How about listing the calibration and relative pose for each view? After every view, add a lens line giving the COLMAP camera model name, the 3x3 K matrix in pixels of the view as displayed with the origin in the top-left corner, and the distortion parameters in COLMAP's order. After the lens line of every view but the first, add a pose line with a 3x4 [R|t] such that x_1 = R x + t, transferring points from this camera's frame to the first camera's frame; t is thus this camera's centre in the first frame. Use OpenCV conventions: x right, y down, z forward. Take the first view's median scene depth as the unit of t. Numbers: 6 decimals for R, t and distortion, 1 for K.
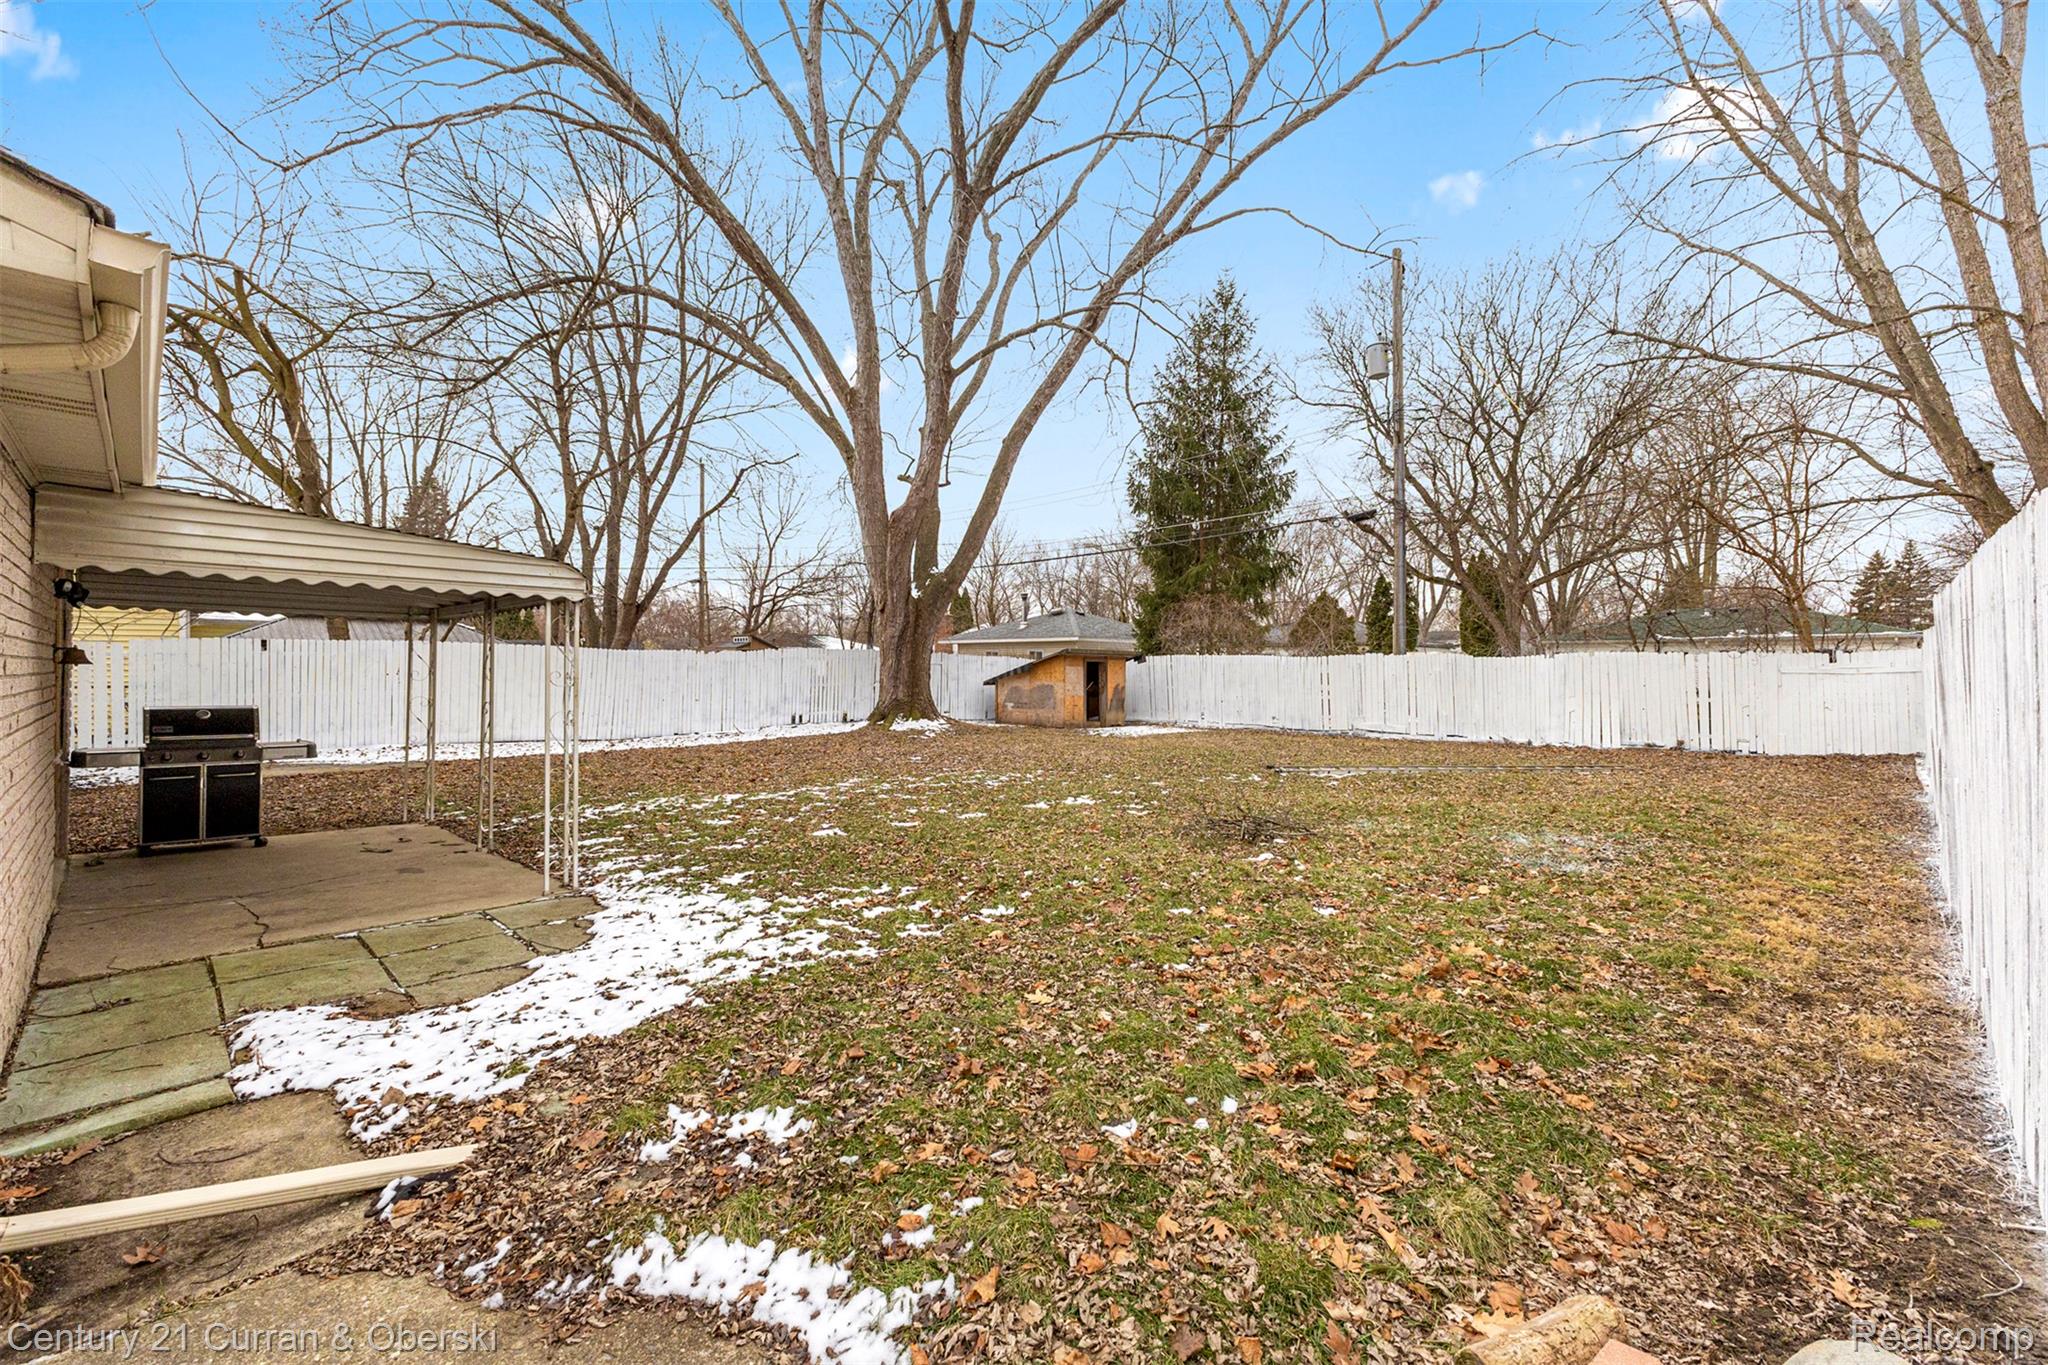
lens RADIAL K [[902.5, 0, 1032.5], [0, 902.5, 664.8], [0, 0, 1]] dist [0.009669, 0.000320]
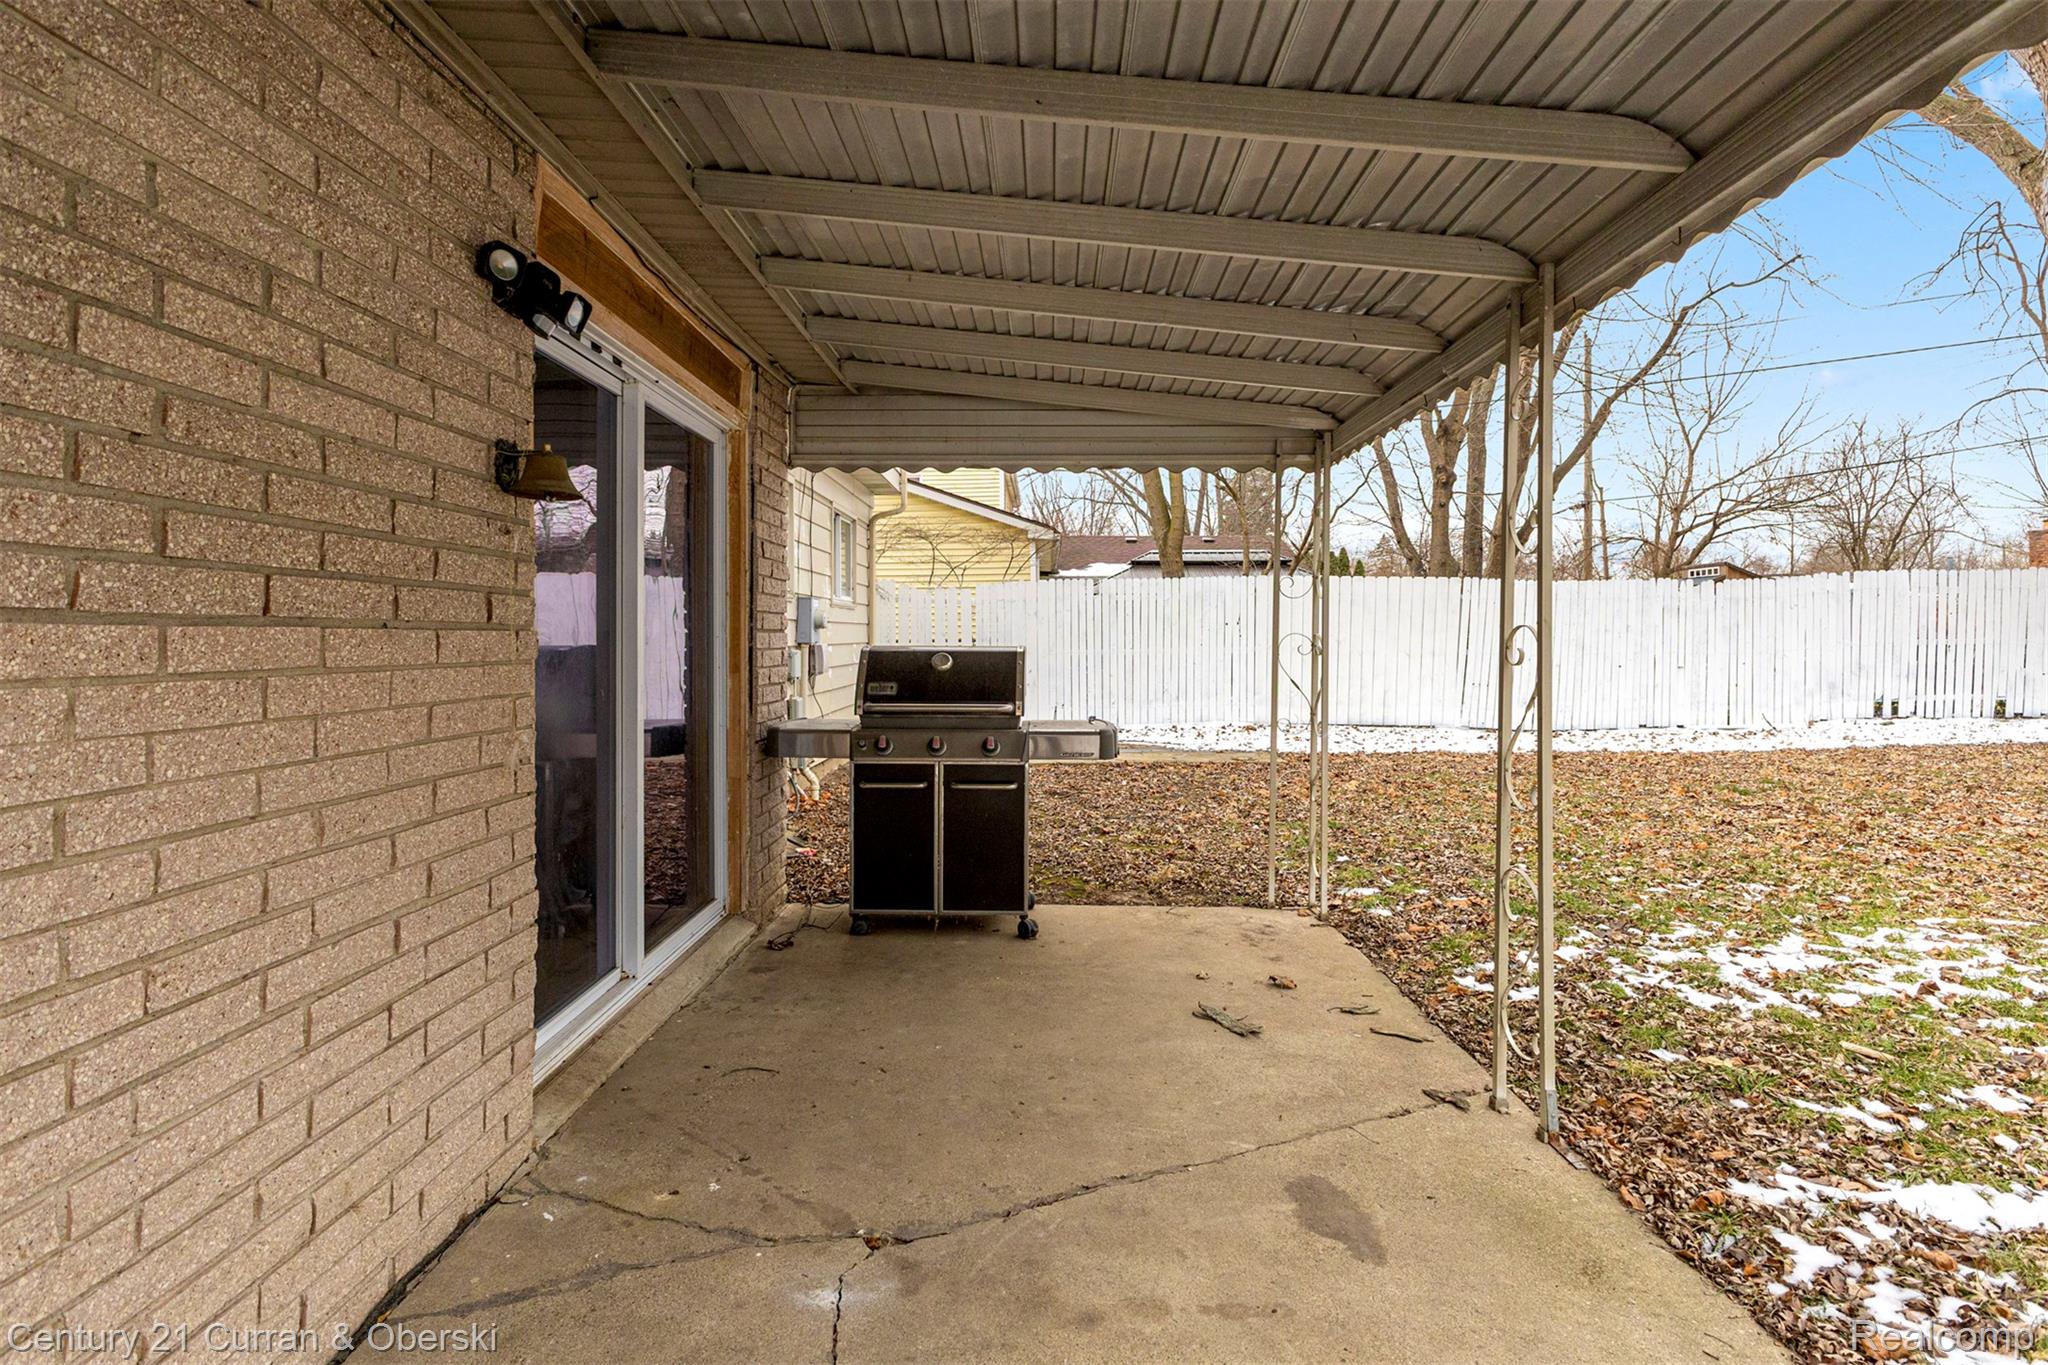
lens RADIAL K [[1063.6, 0, 1026.3], [0, 1063.6, 677.7], [0, 0, 1]] dist [-0.000188, 0.000006]
pose [[0.697904, 0.017845, -0.715969, -0.412498], [0.011122, 0.999299, 0.035748, 0.038751], [0.716105, -0.032911, 0.697217, 0.562449]]
